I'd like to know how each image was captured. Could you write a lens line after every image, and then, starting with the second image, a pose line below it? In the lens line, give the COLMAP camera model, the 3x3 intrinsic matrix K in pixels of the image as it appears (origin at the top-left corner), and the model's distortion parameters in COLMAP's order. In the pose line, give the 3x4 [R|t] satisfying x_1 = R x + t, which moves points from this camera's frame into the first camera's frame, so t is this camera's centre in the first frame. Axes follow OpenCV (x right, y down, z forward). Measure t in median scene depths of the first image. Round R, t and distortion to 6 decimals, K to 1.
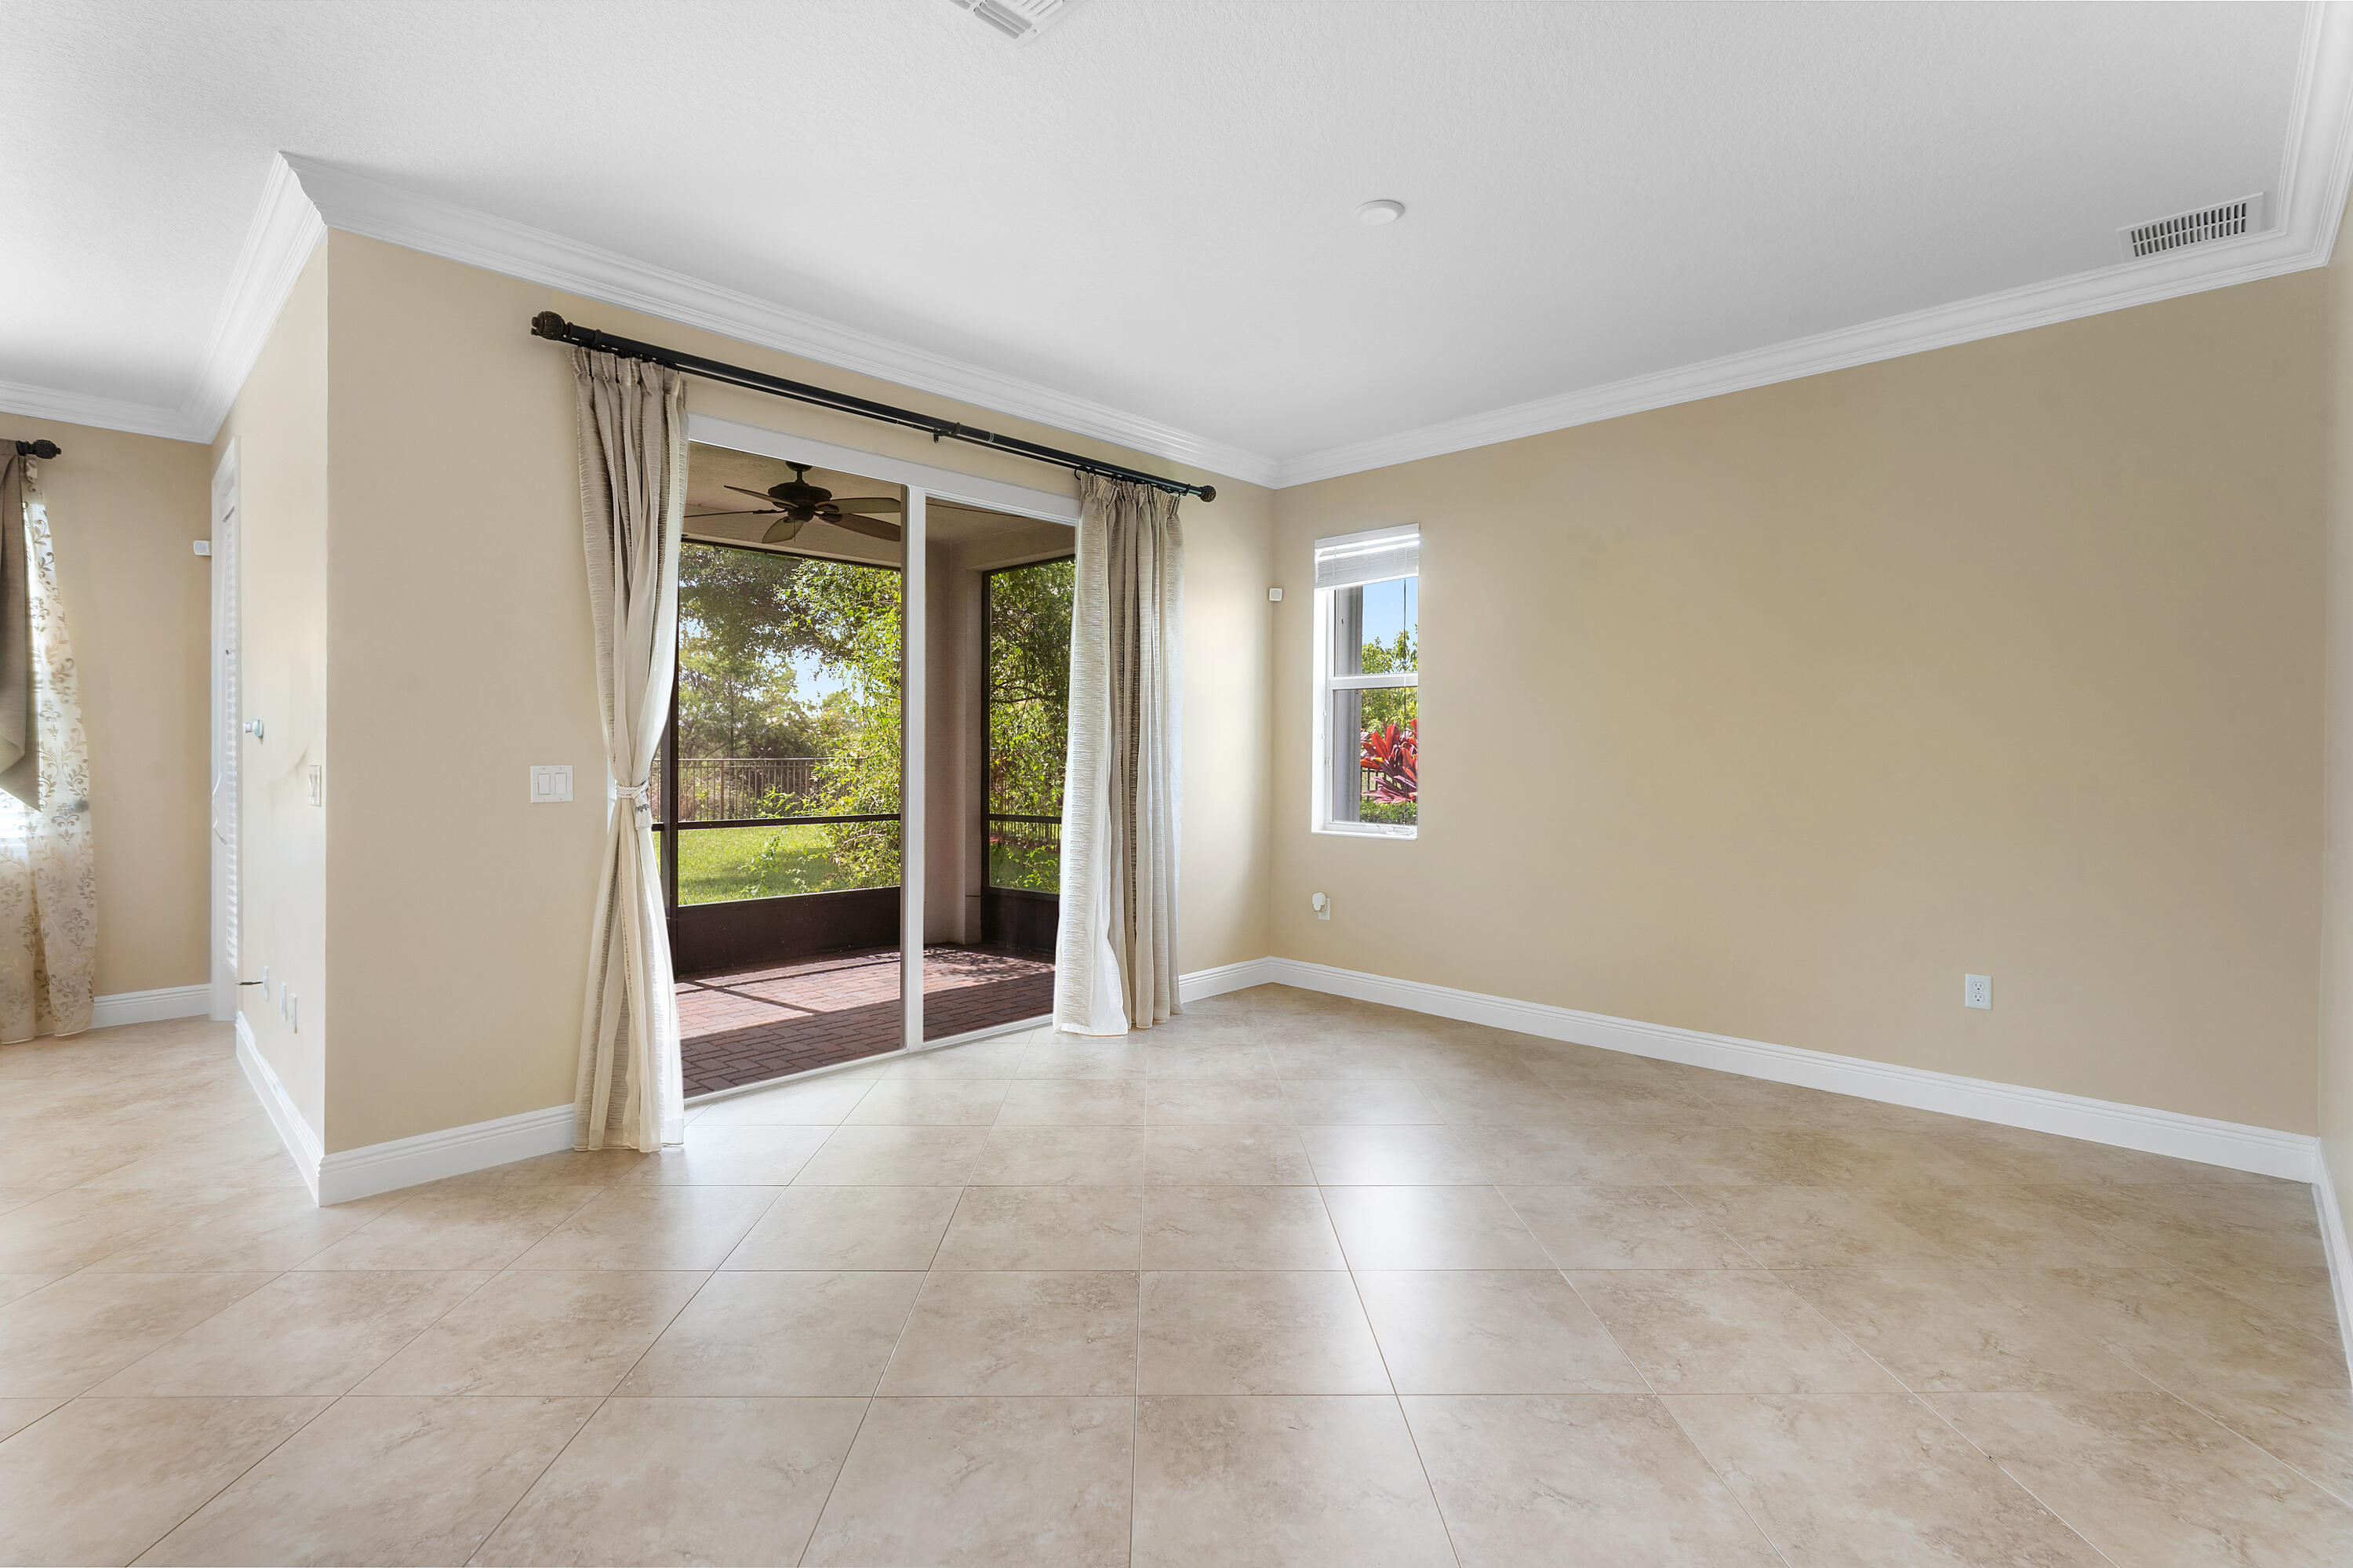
lens RADIAL K [[1096.0, 0, 1176.3], [0, 1096.0, 754.2], [0, 0, 1]] dist [0.001960, 0.000246]
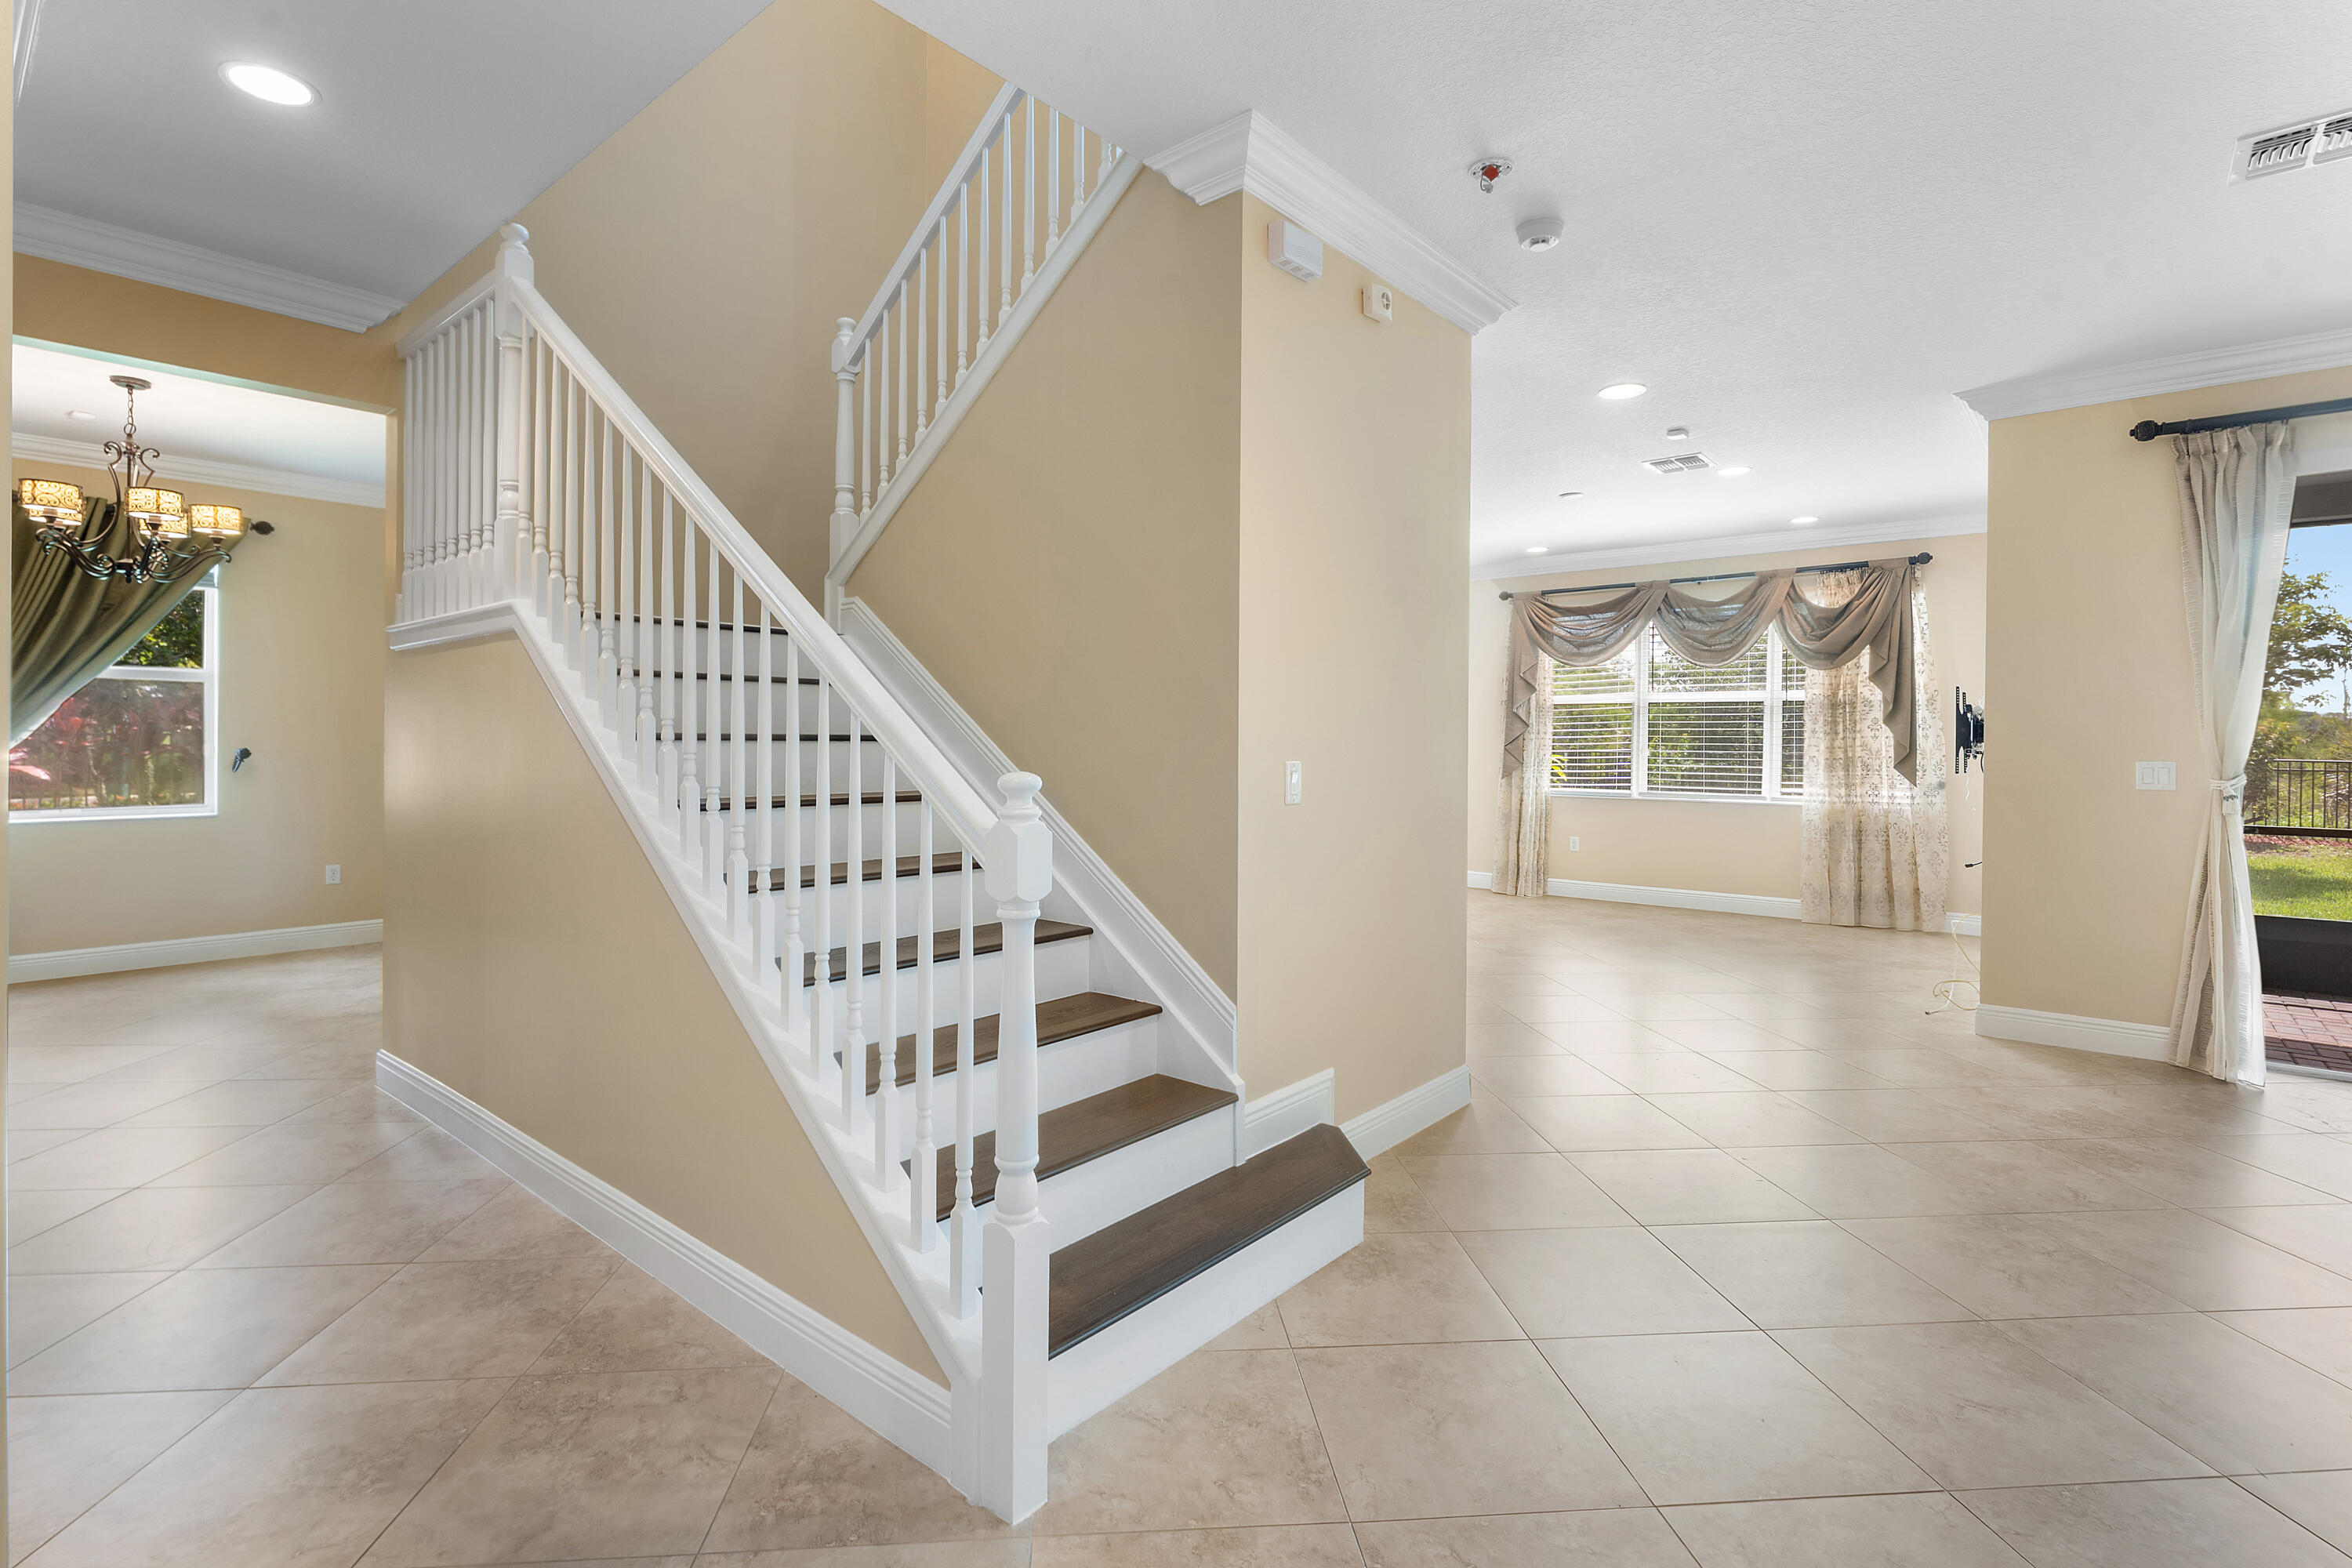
lens RADIAL K [[1095.5, 0, 1175.8], [0, 1095.5, 754.2], [0, 0, 1]] dist [0.001960, 0.000246]
pose [[0.072771, 0.009687, -0.997302, 0.470336], [-0.011290, 0.999897, 0.008889, 0.002091], [0.997285, 0.010613, 0.072873, -0.185346]]
